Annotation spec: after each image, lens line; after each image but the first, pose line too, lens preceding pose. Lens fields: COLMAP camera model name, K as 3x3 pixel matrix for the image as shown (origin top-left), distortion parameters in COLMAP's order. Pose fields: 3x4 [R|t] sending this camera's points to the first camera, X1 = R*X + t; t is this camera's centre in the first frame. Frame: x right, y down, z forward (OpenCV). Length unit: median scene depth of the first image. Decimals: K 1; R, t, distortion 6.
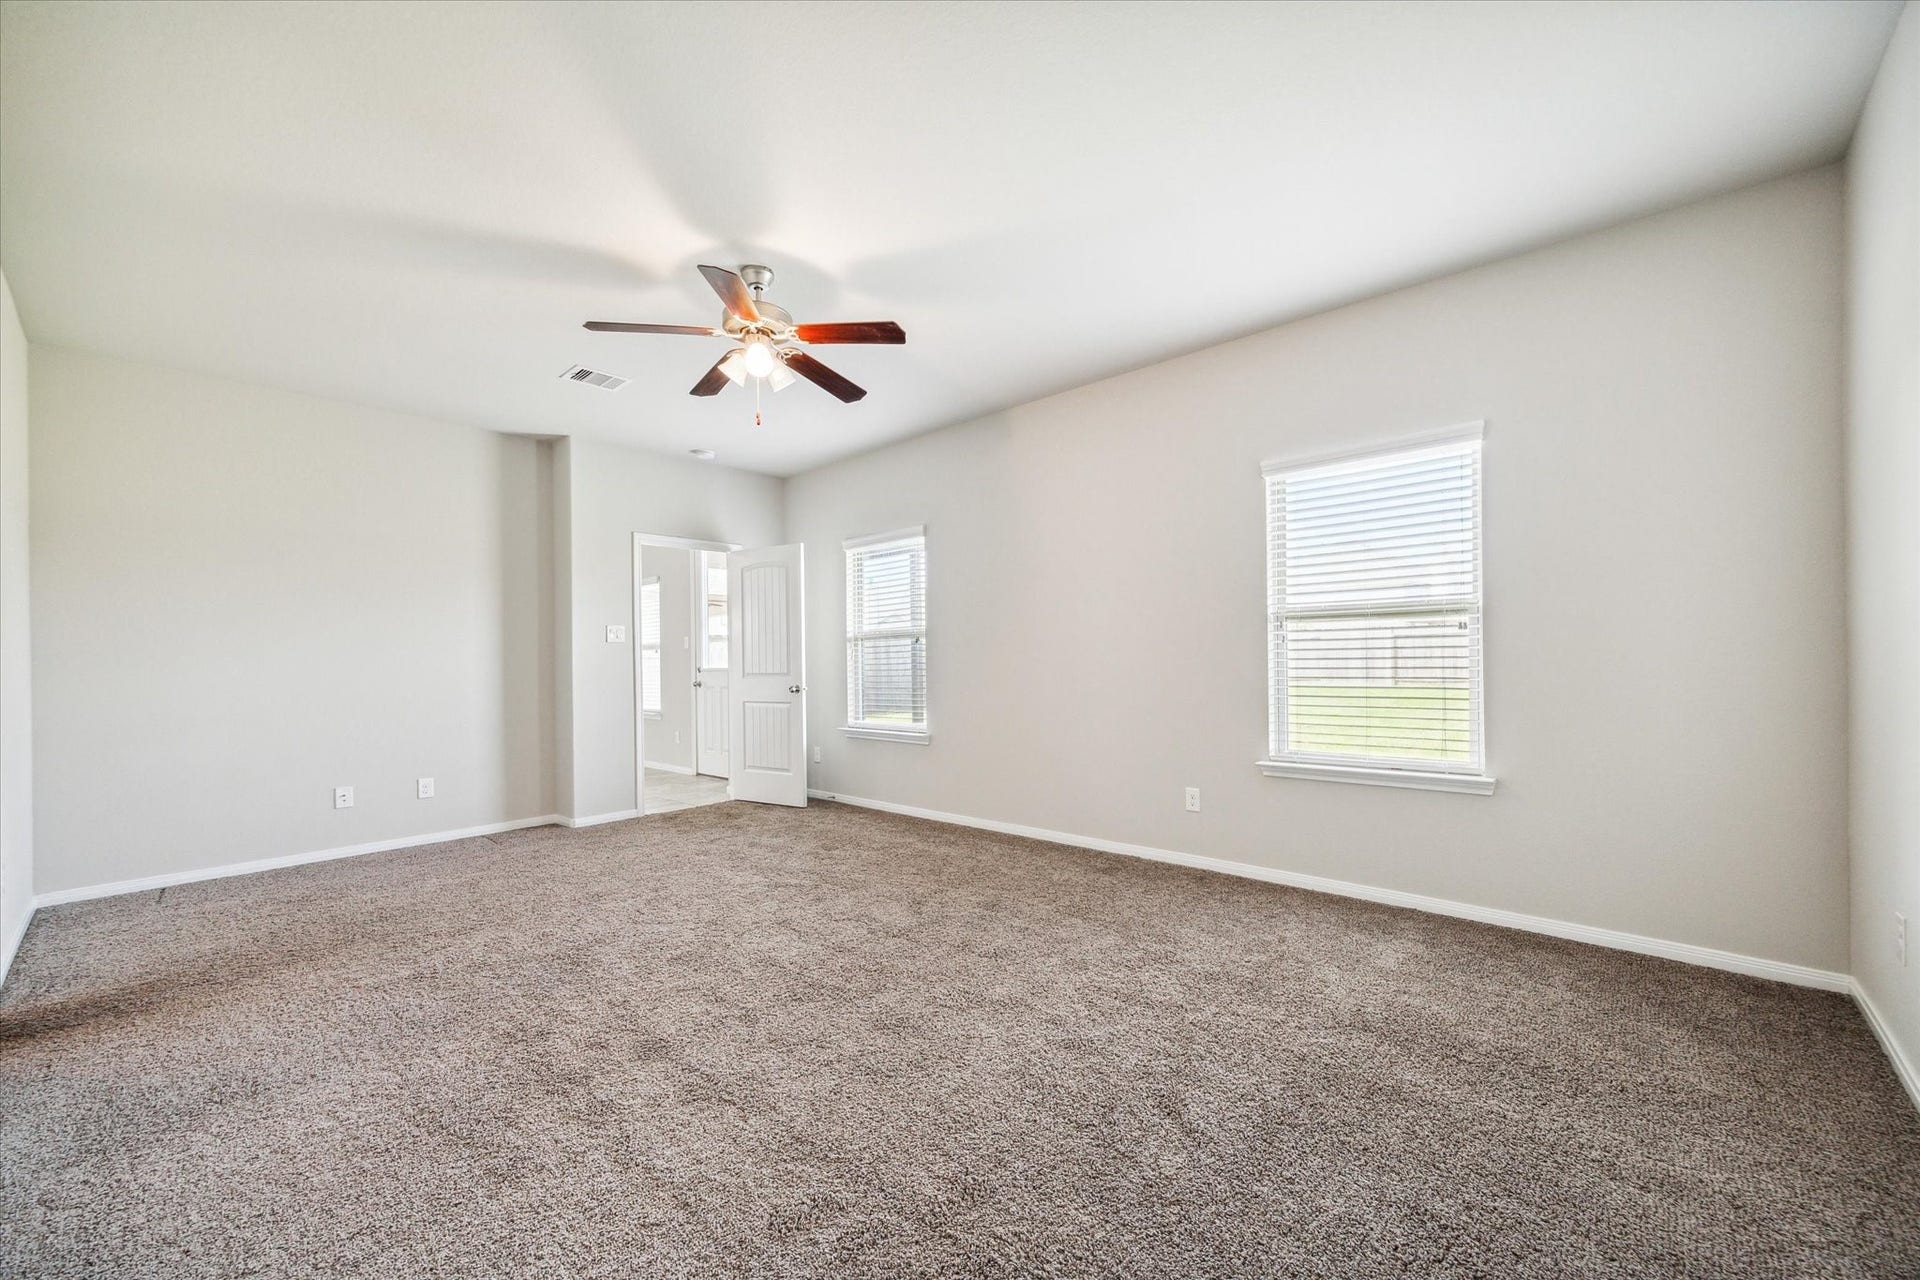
lens RADIAL K [[746.1, 0, 977.2], [0, 746.1, 649.5], [0, 0, 1]] dist [0.003947, 0.000525]
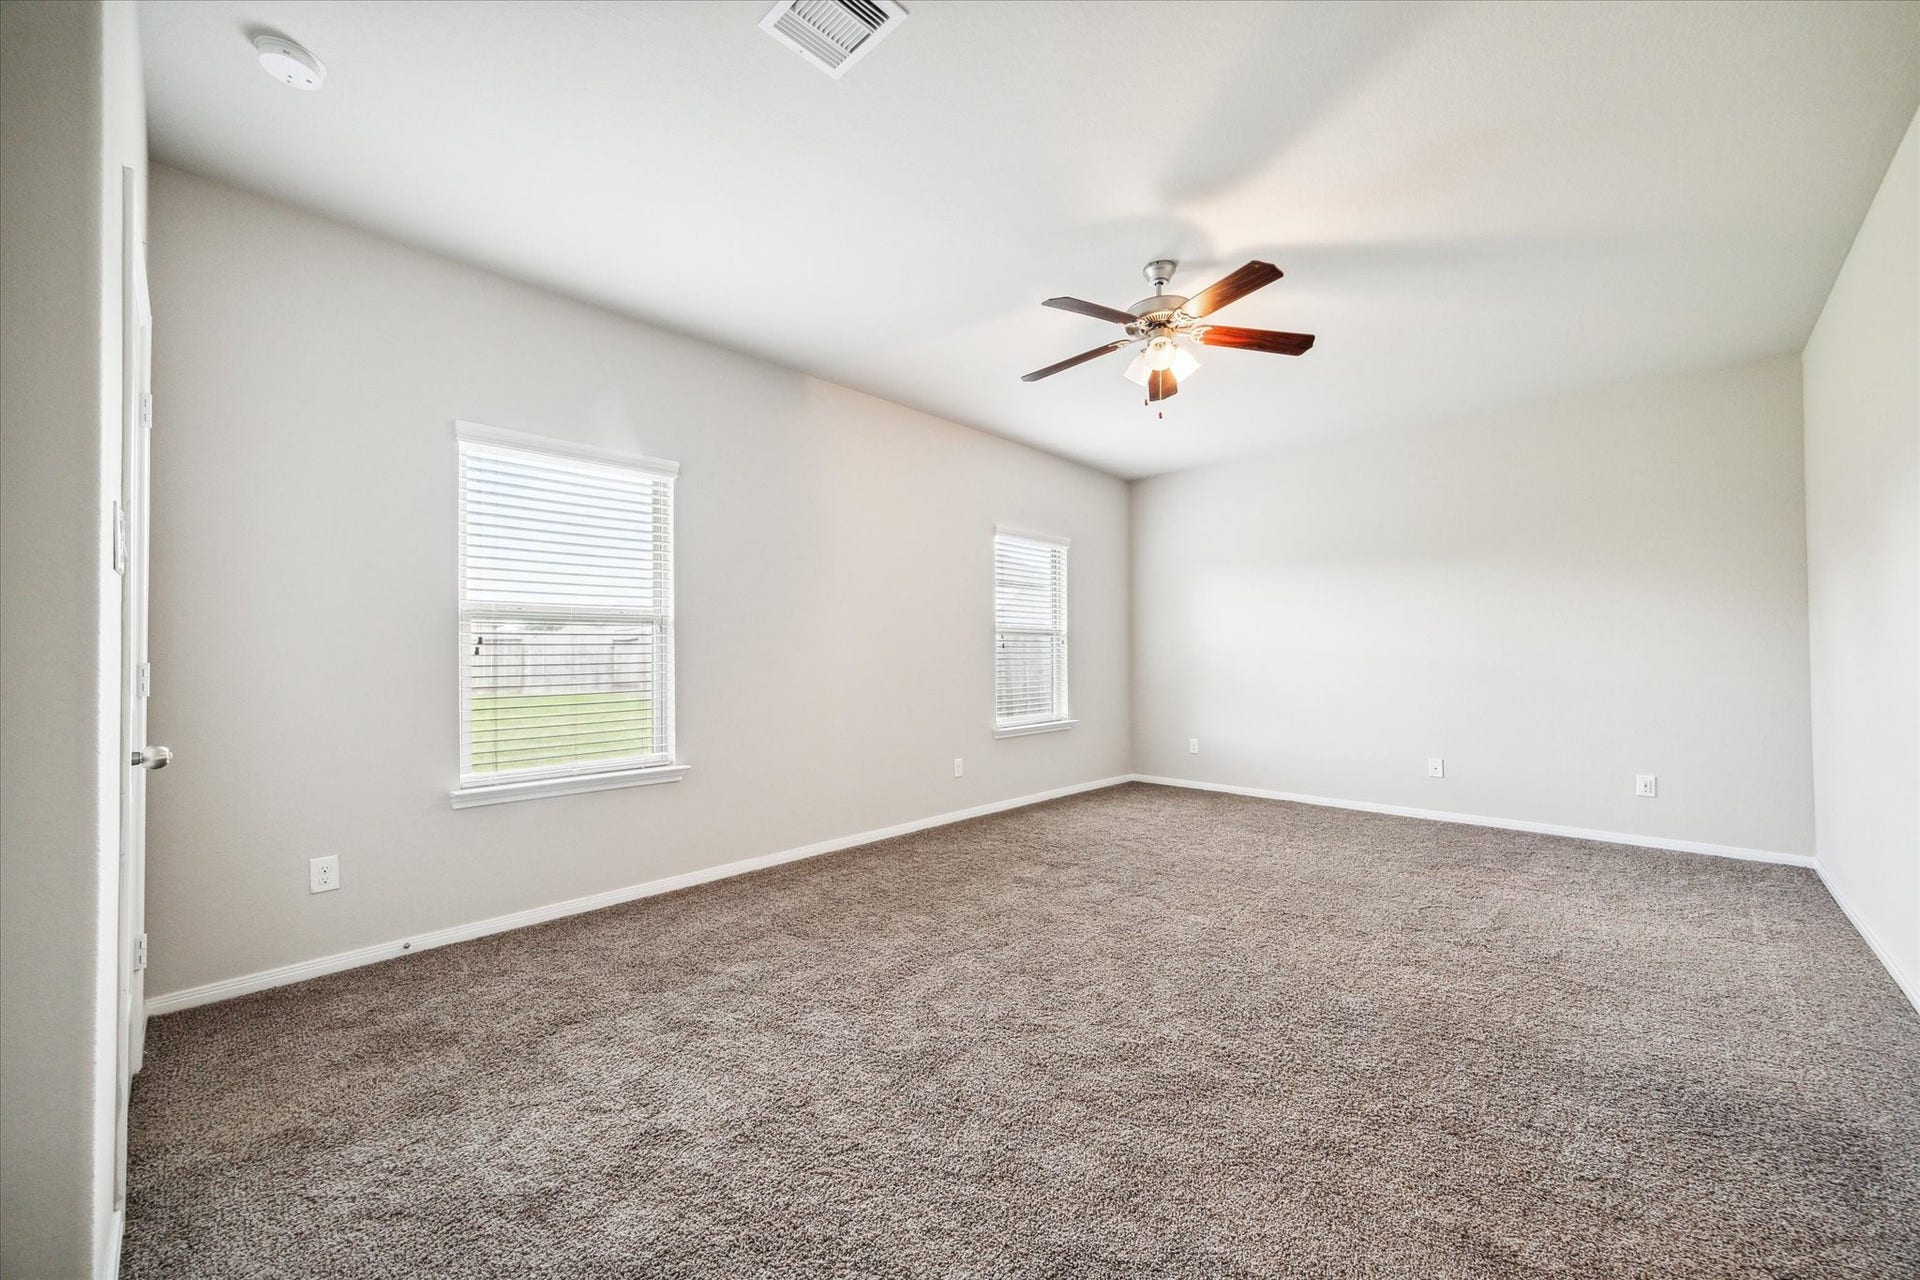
lens RADIAL K [[849.7, 0, 961.2], [0, 849.7, 640.4], [0, 0, 1]] dist [-0.002524, -0.000101]
pose [[-0.037527, 0.033765, 0.998725, -0.635434], [-0.004421, 0.999414, -0.033955, 0.016728], [-0.999286, -0.005690, -0.037356, 0.563078]]
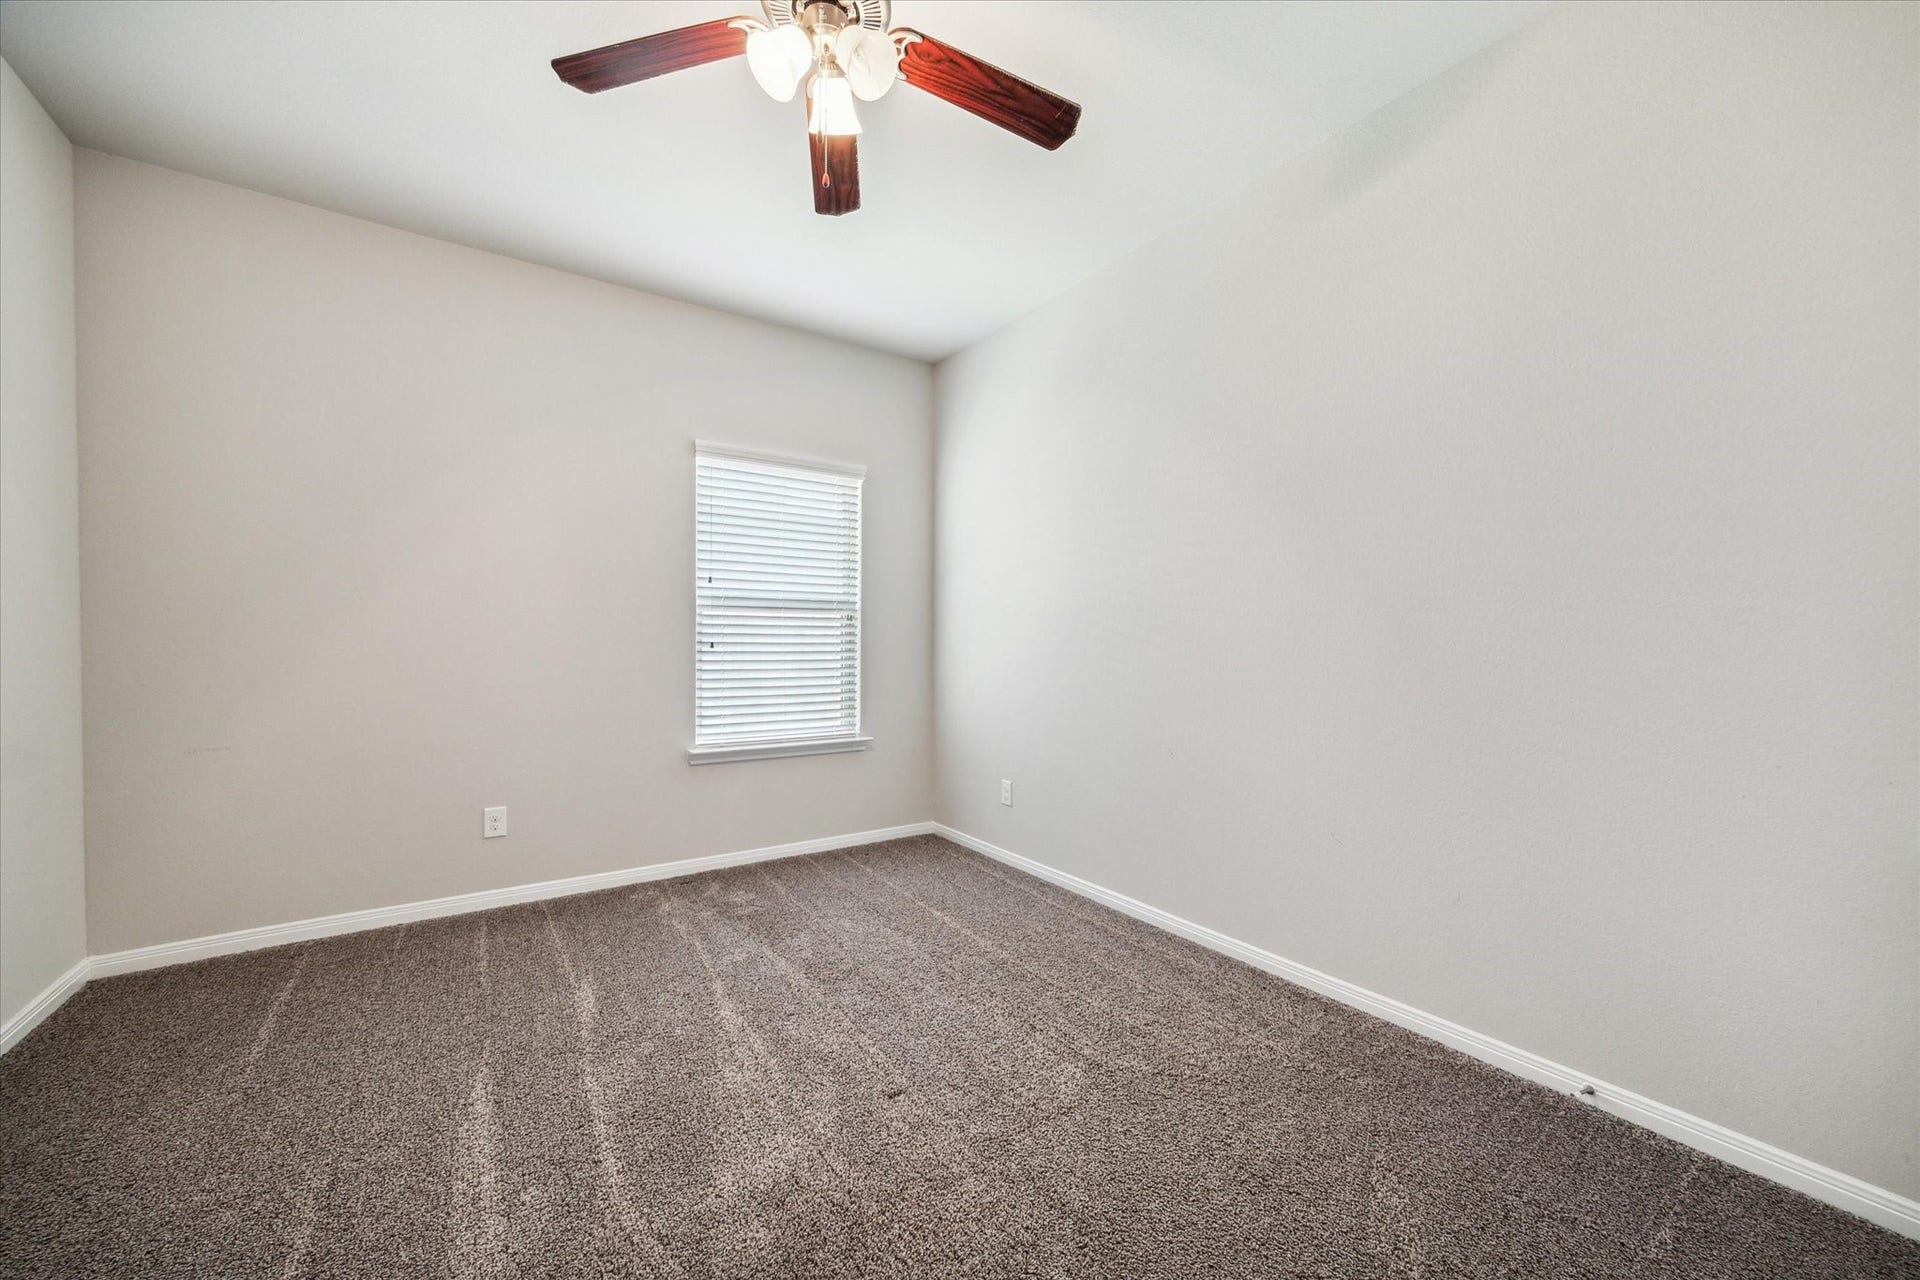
lens RADIAL K [[746.1, 0, 975.5], [0, 746.1, 652.8], [0, 0, 1]] dist [0.003947, 0.000525]
pose [[0.226286, 0.000697, 0.974061, -0.551510], [-0.018398, 0.999824, 0.003558, 0.014667], [-0.973887, -0.018726, 0.226259, 0.488801]]
